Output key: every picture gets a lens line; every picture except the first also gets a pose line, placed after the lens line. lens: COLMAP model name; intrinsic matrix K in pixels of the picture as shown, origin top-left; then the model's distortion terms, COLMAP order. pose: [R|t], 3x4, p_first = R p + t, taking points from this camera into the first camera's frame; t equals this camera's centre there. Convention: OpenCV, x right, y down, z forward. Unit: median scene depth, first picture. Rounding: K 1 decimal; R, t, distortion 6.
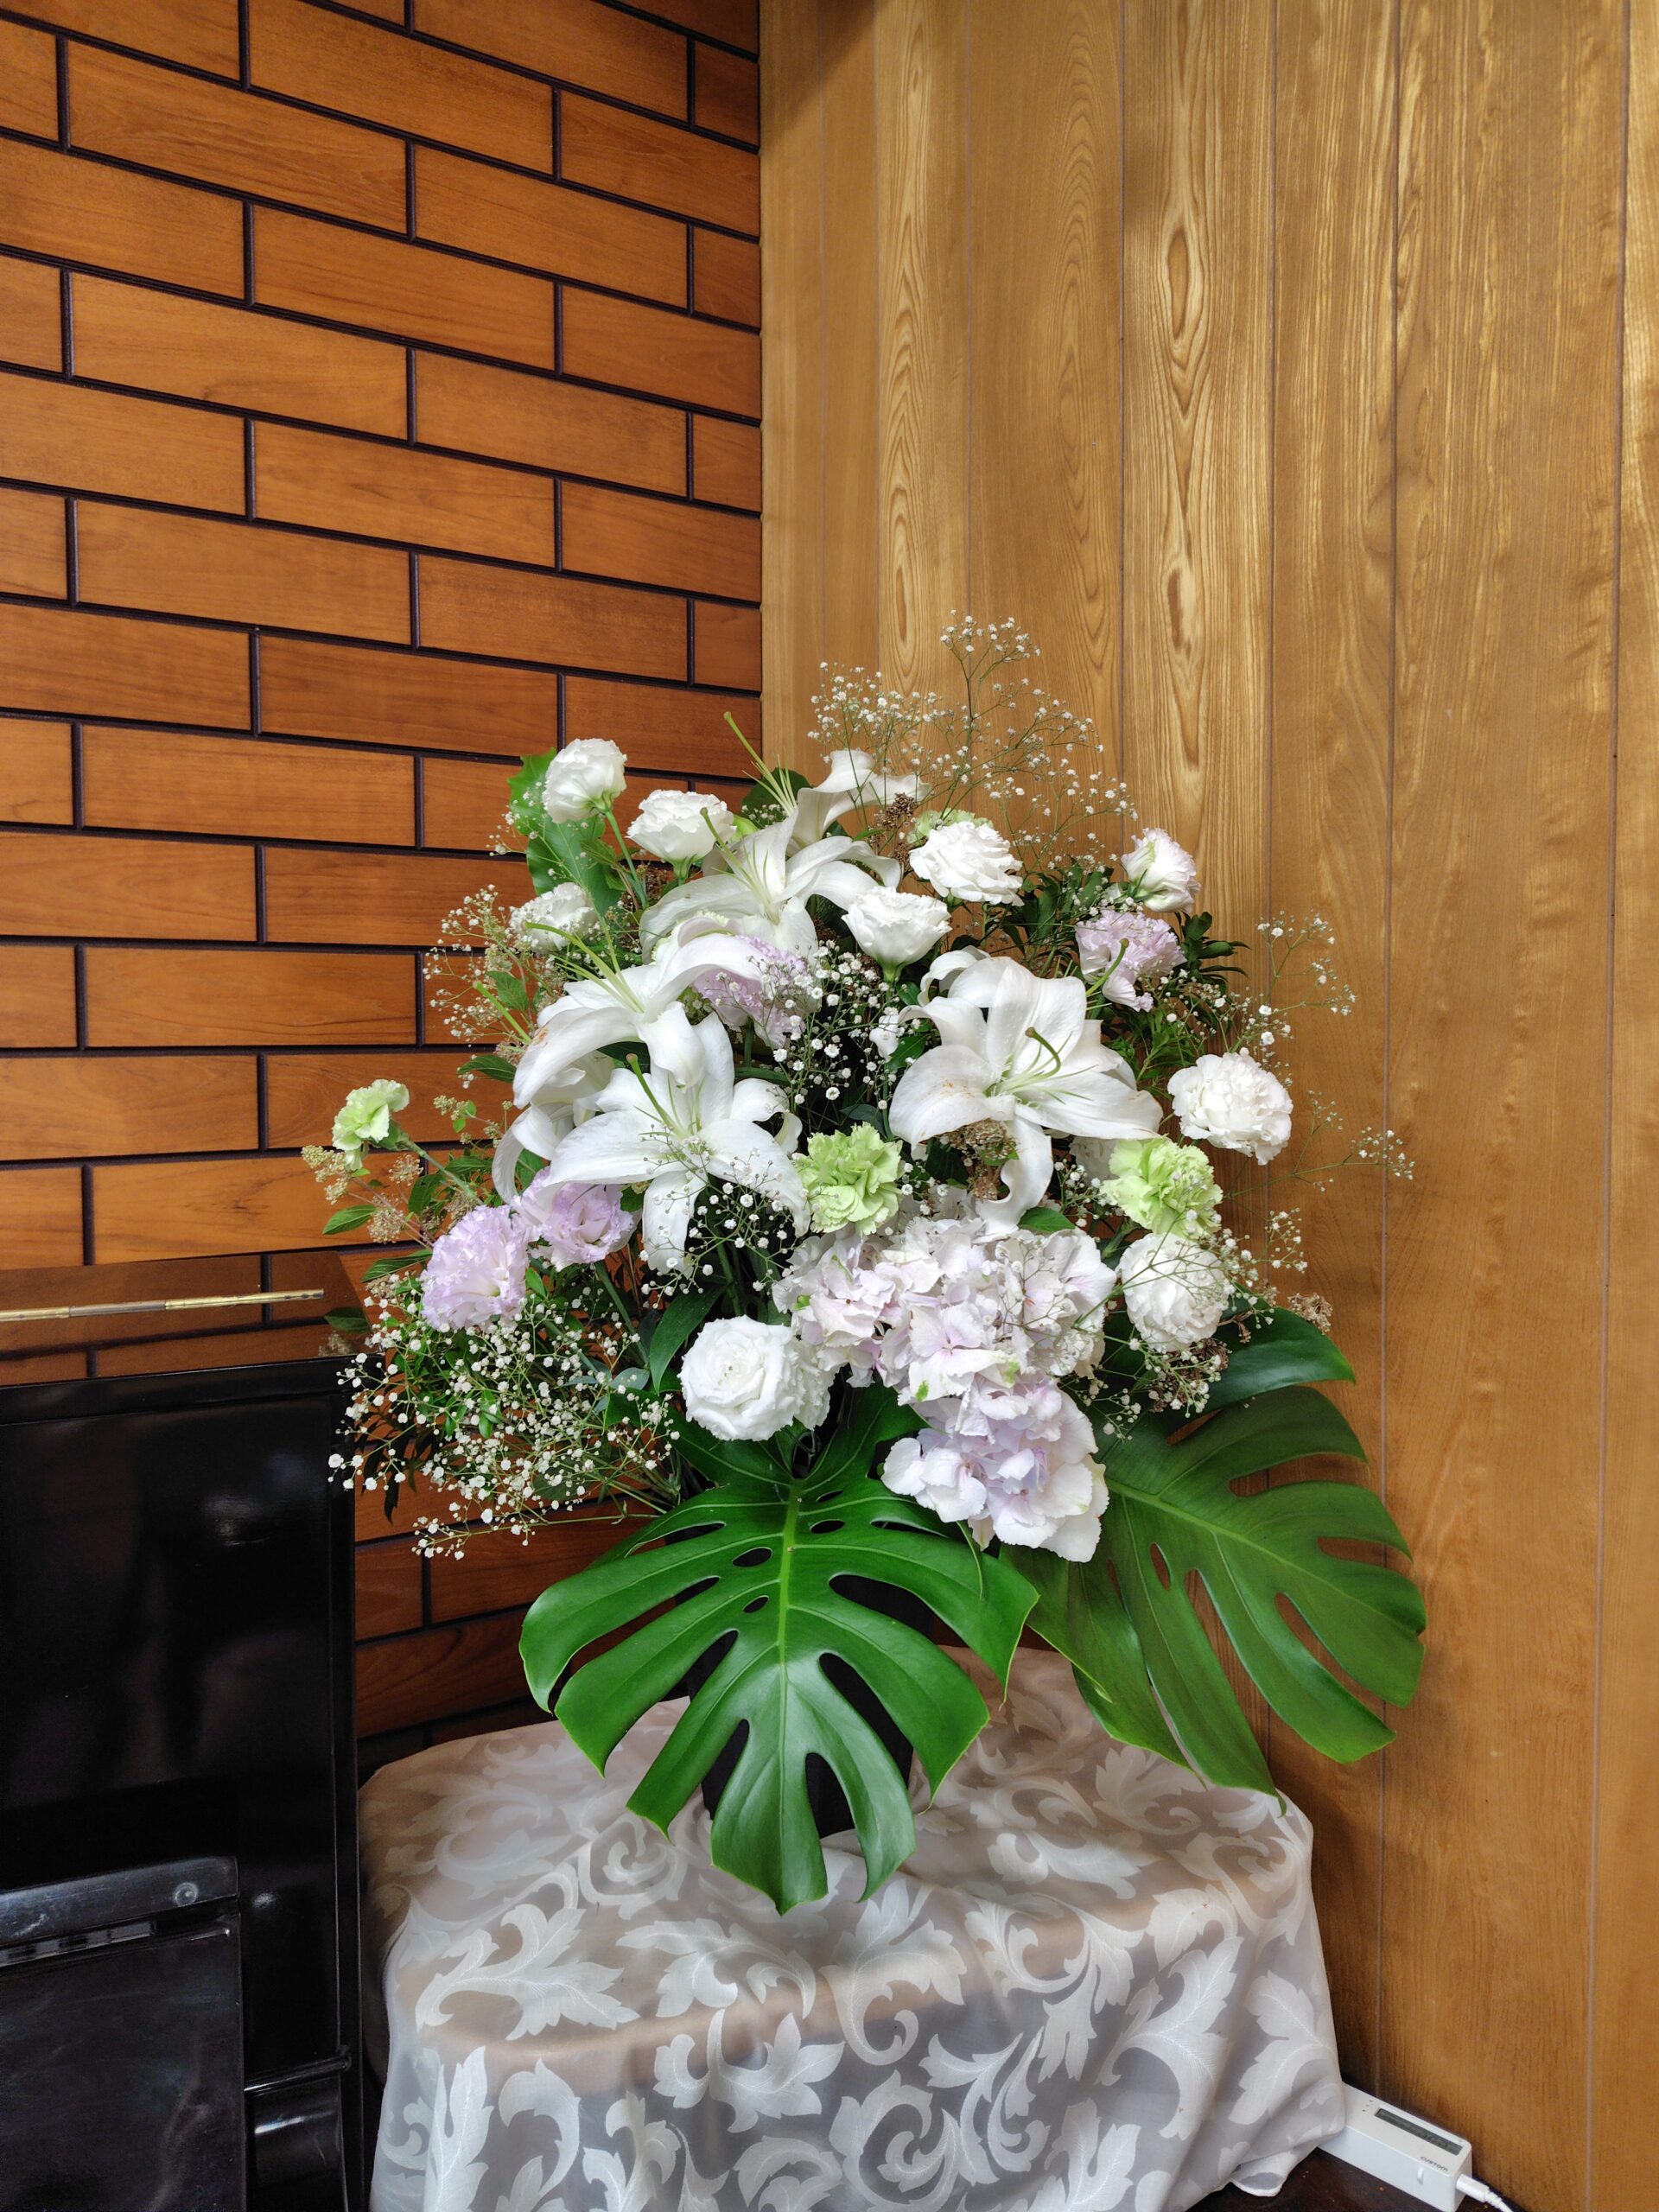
lens RADIAL K [[1516.7, 0, 830.9], [0, 1516.7, 1097.3], [0, 0, 1]] dist [-0.009083, -0.017321]
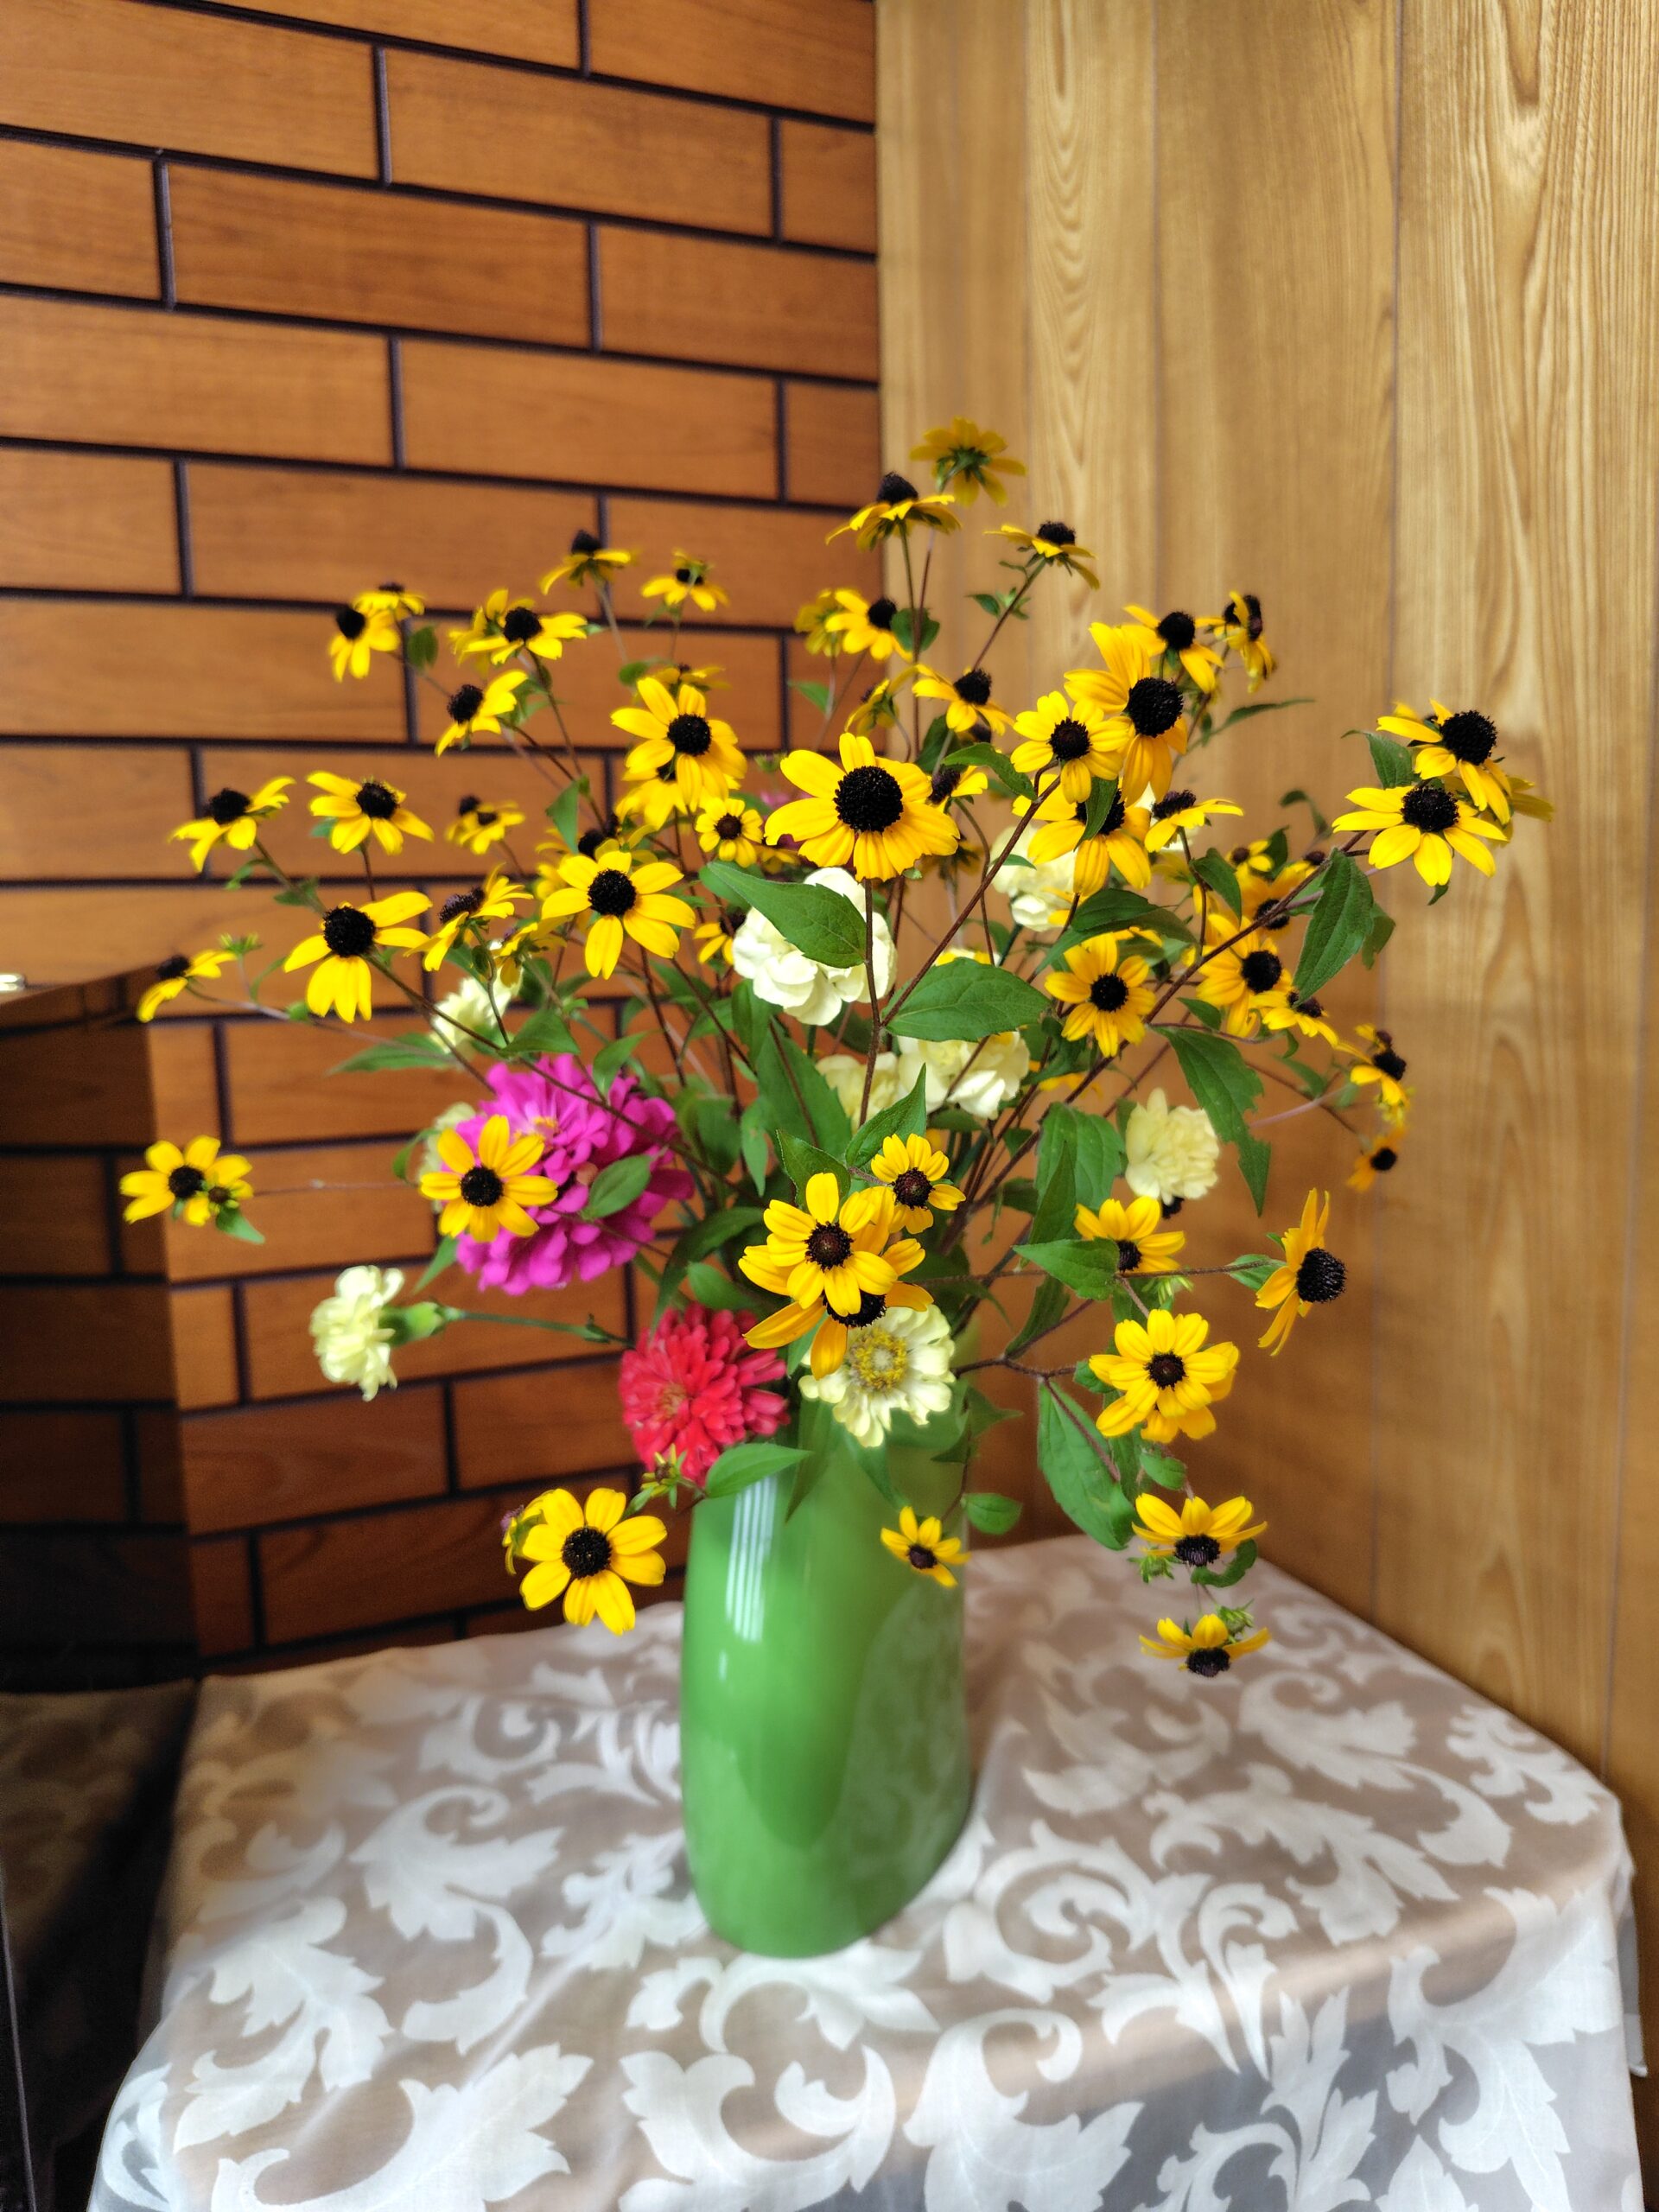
lens RADIAL K [[1516.7, 0, 828.5], [0, 1516.7, 1120.7], [0, 0, 1]] dist [-0.009083, -0.017321]
pose [[0.987639, 0.008131, -0.156537, 0.058693], [0.007374, 0.995138, 0.098216, 0.090464], [0.156574, -0.098156, 0.982777, 0.309494]]
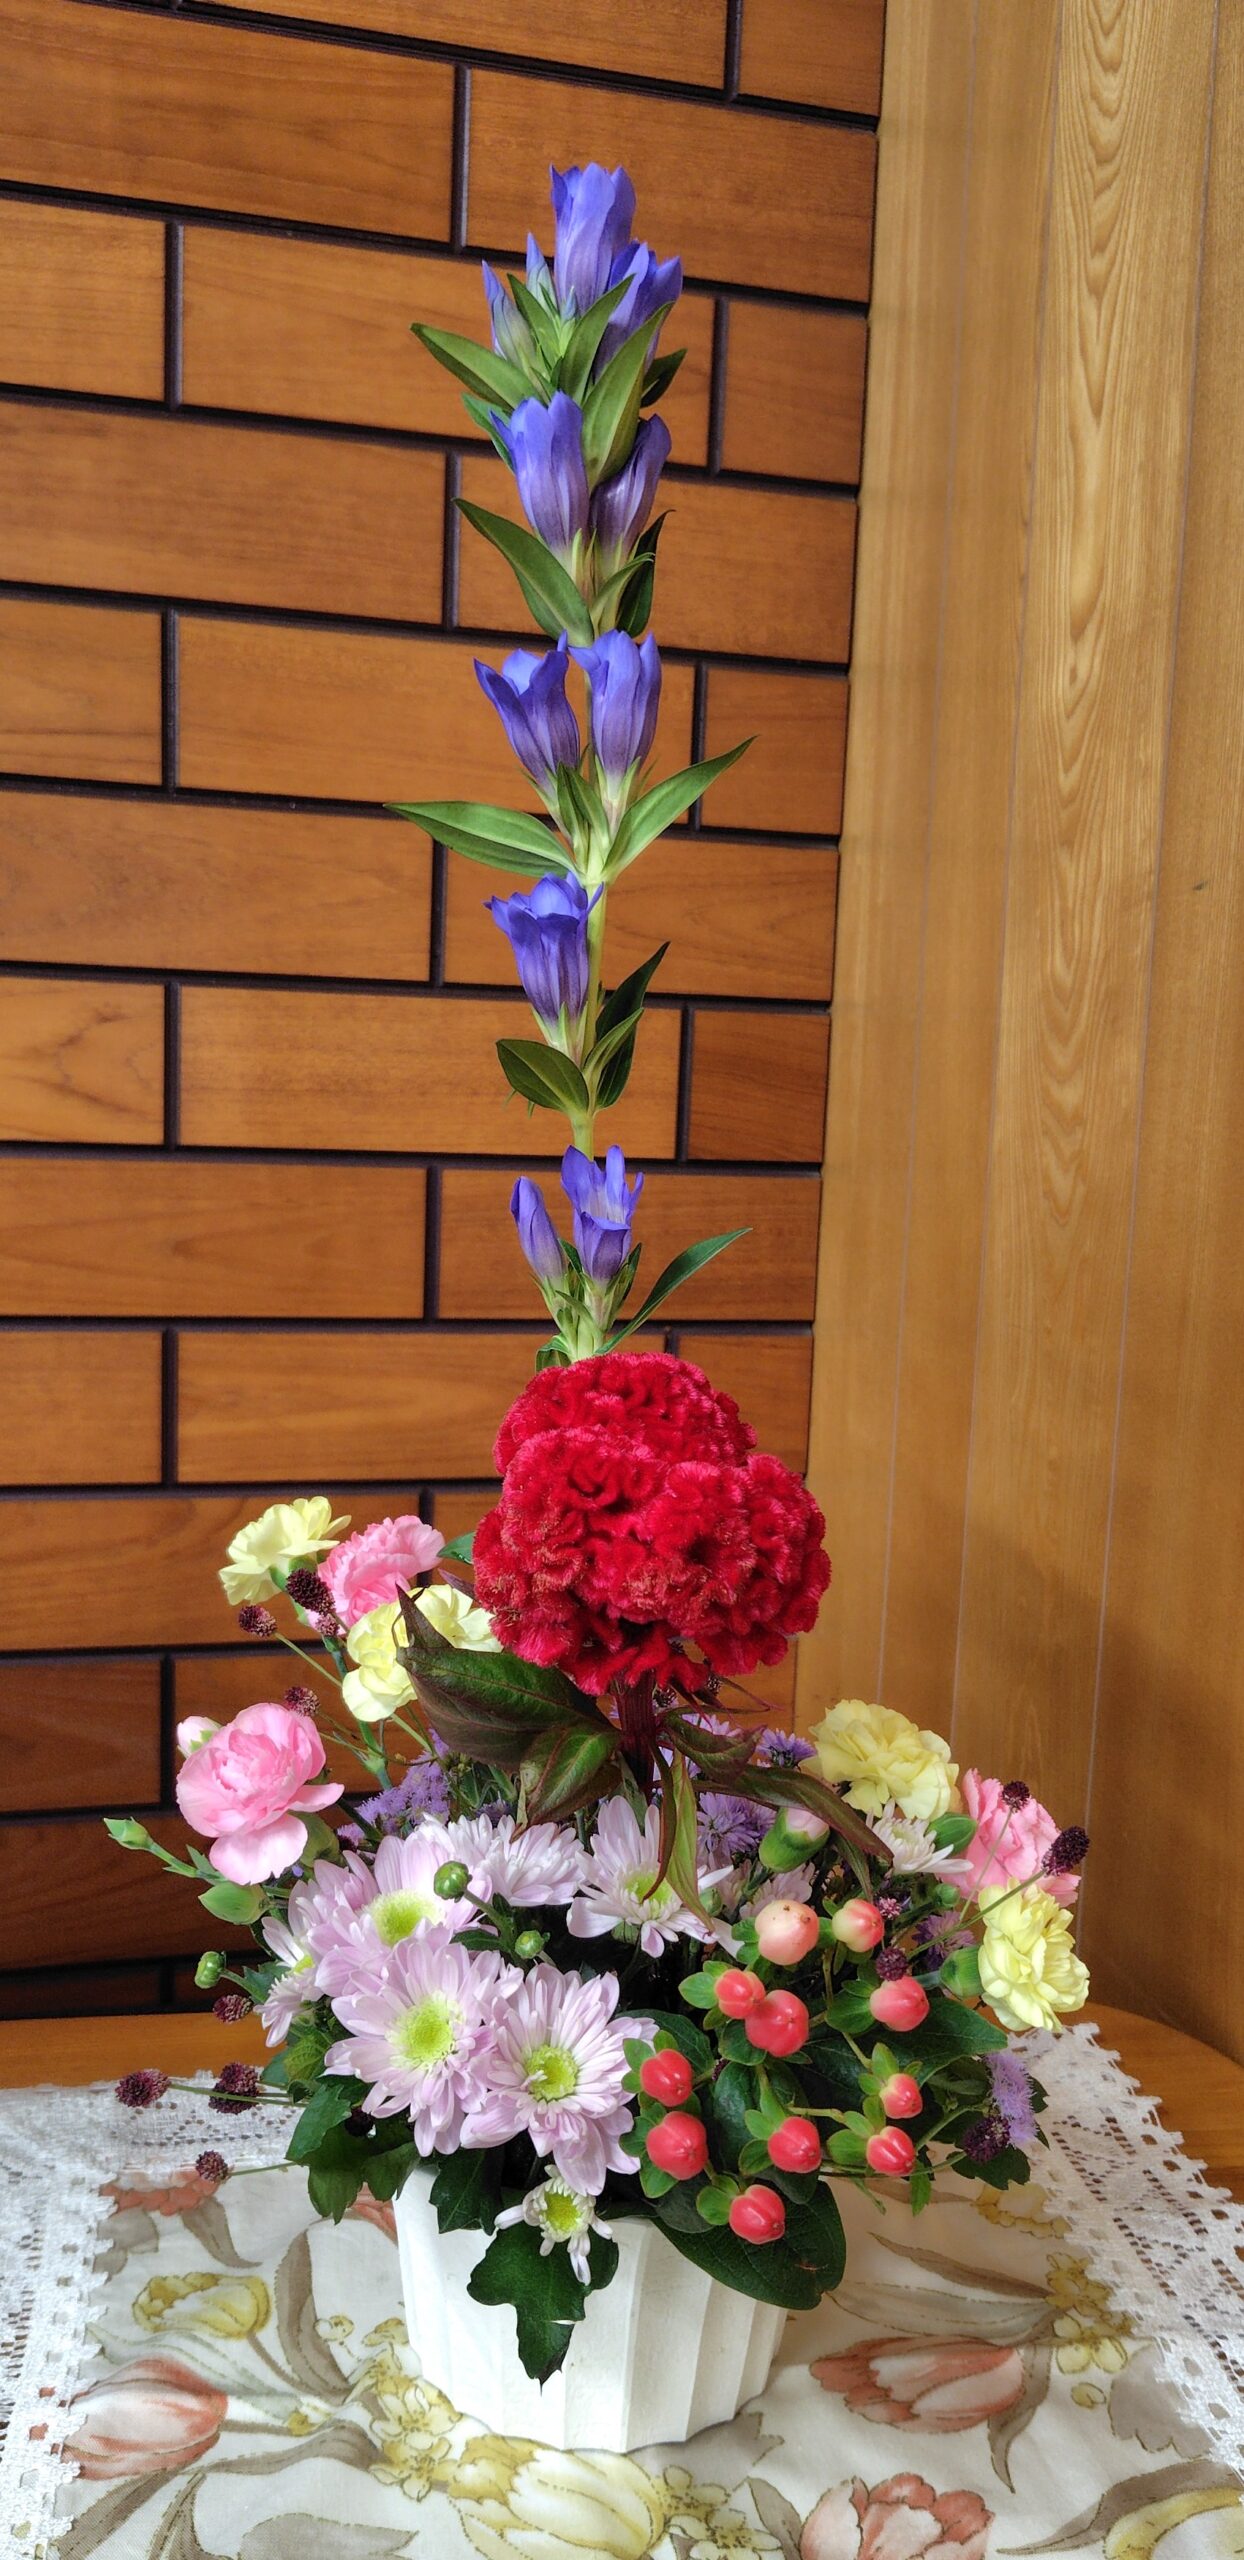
lens RADIAL K [[2034.1, 0, 670.2], [0, 2034.1, 1445.3], [0, 0, 1]] dist [-0.001558, -0.026228]
pose [[0.957949, 0.099606, -0.269097, 0.141610], [-0.062619, 0.987782, 0.142712, 0.095531], [0.280024, -0.119860, 0.952481, 0.358351]]
